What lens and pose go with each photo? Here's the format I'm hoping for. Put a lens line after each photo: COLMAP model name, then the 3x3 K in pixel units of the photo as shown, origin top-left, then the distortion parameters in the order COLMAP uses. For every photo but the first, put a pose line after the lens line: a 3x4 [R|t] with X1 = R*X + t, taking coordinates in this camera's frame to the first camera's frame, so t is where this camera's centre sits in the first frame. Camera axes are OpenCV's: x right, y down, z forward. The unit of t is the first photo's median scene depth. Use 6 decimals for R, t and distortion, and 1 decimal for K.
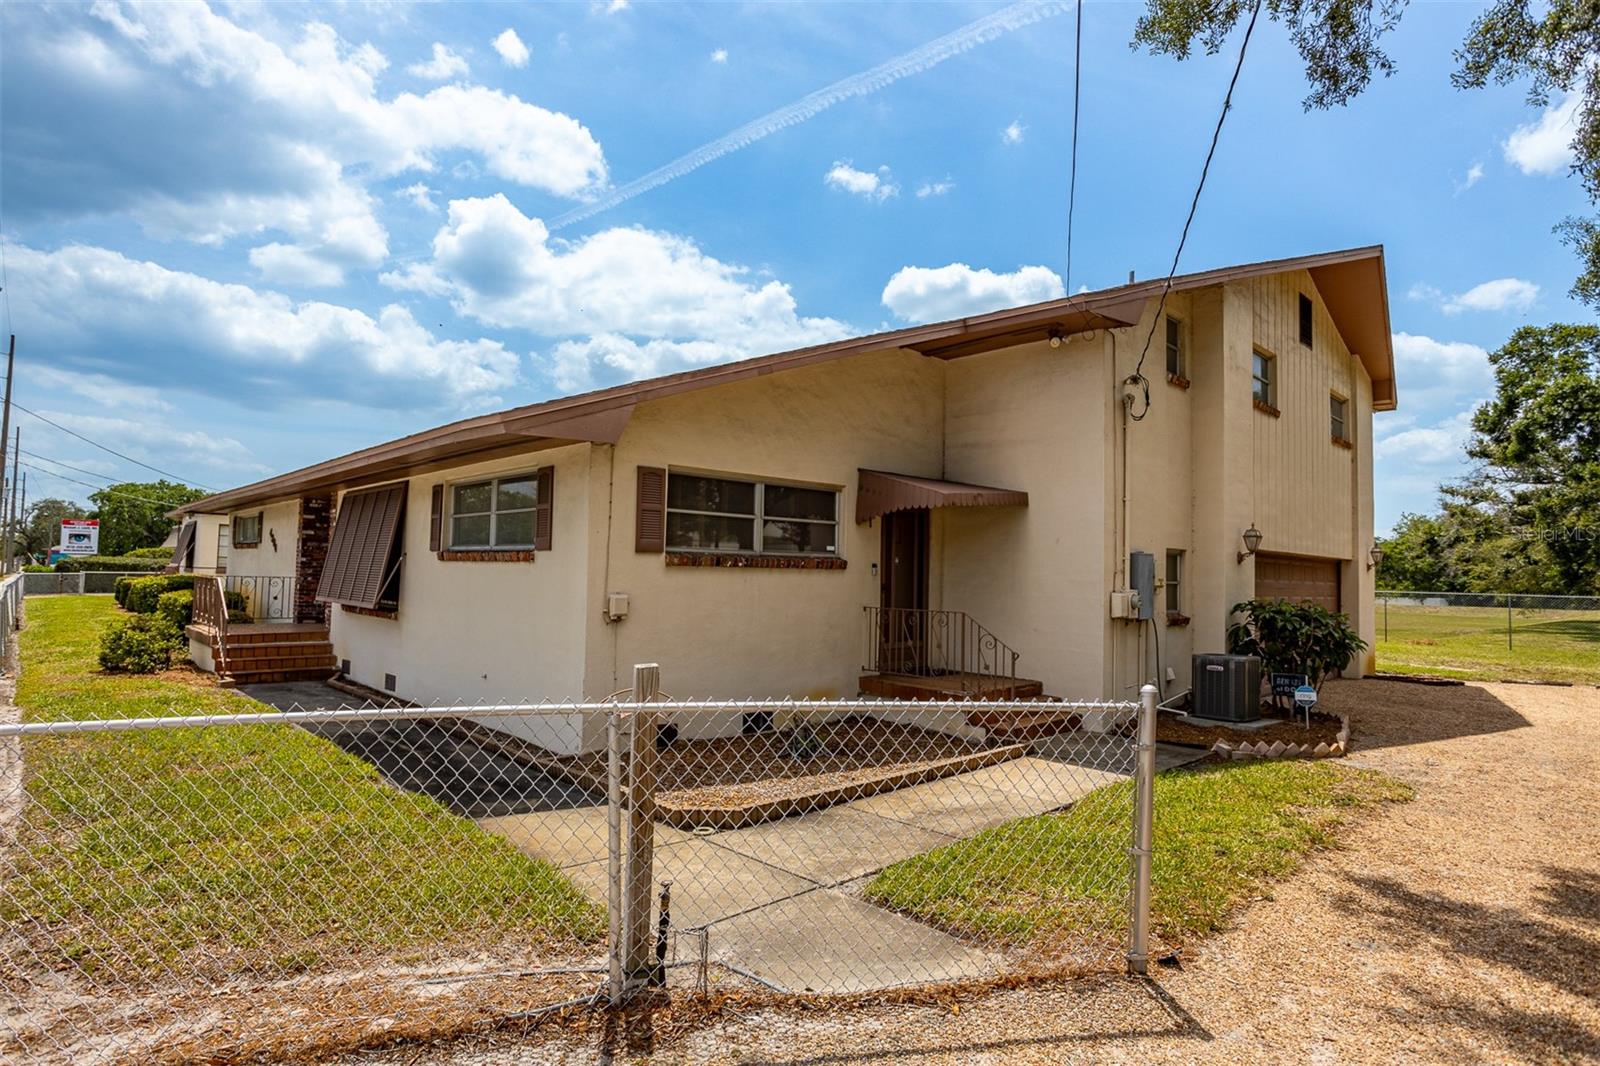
lens RADIAL K [[931.4, 0, 806.2], [0, 931.4, 534.6], [0, 0, 1]] dist [-0.007012, 0.004629]
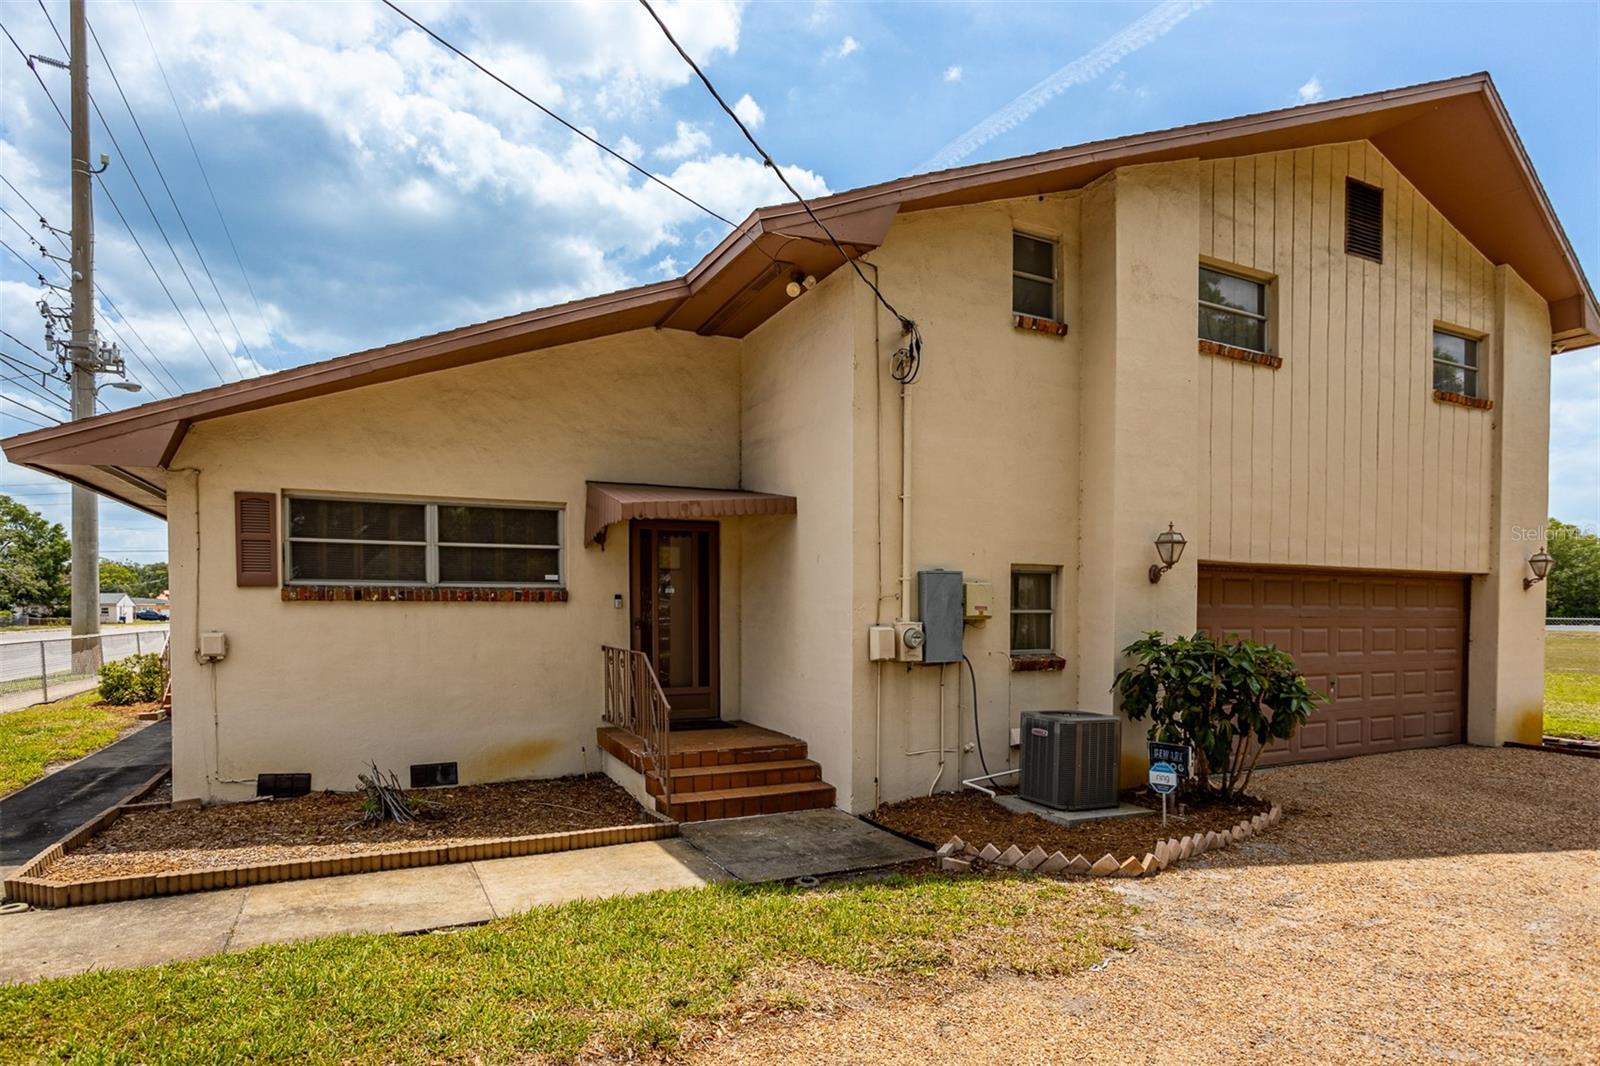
lens RADIAL K [[872.6, 0, 833.0], [0, 872.6, 645.5], [0, 0, 1]] dist [-0.036417, 0.020077]
pose [[0.929488, -0.000262, -0.368853, 0.512874], [0.030390, 0.996654, 0.075874, 0.022498], [0.367599, -0.081733, 0.926386, 0.323543]]
